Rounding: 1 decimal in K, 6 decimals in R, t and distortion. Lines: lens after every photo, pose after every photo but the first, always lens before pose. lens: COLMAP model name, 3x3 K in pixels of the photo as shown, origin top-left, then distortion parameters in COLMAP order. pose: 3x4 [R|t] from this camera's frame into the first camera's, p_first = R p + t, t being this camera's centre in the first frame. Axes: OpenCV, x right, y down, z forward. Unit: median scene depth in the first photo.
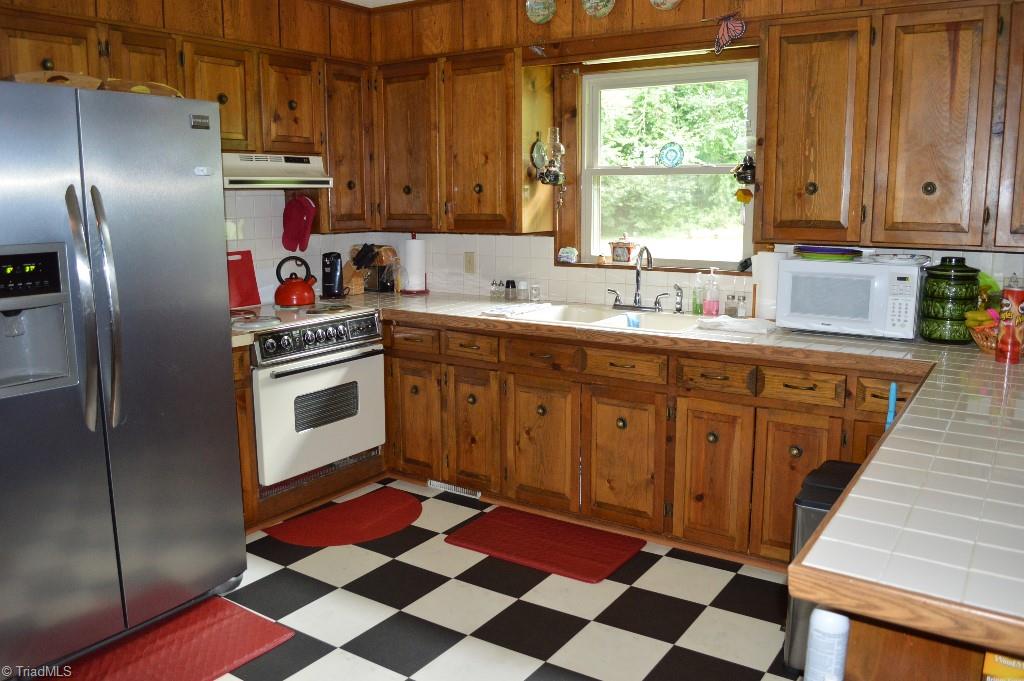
lens RADIAL K [[813.9, 0, 510.9], [0, 813.9, 341.6], [0, 0, 1]] dist [-0.082011, 0.007369]
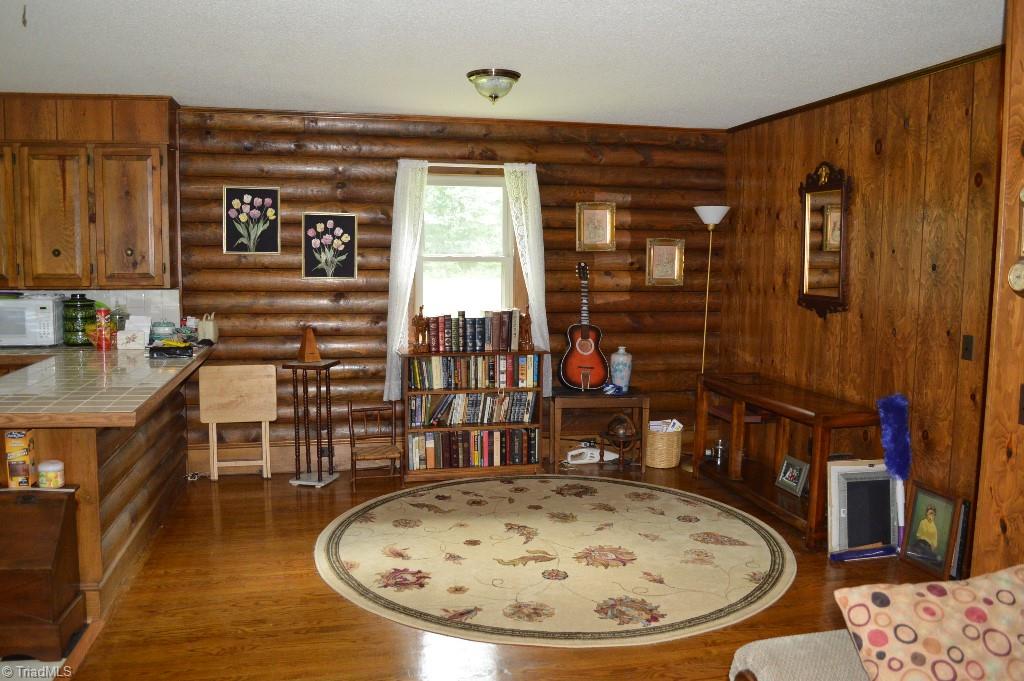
lens RADIAL K [[813.9, 0, 509.2], [0, 813.9, 341.8], [0, 0, 1]] dist [-0.082011, 0.007369]
pose [[0.690336, -0.067745, 0.720310, -0.020990], [0.113735, 0.993389, -0.015574, 0.121350], [-0.714493, 0.092676, 0.693477, -0.784447]]
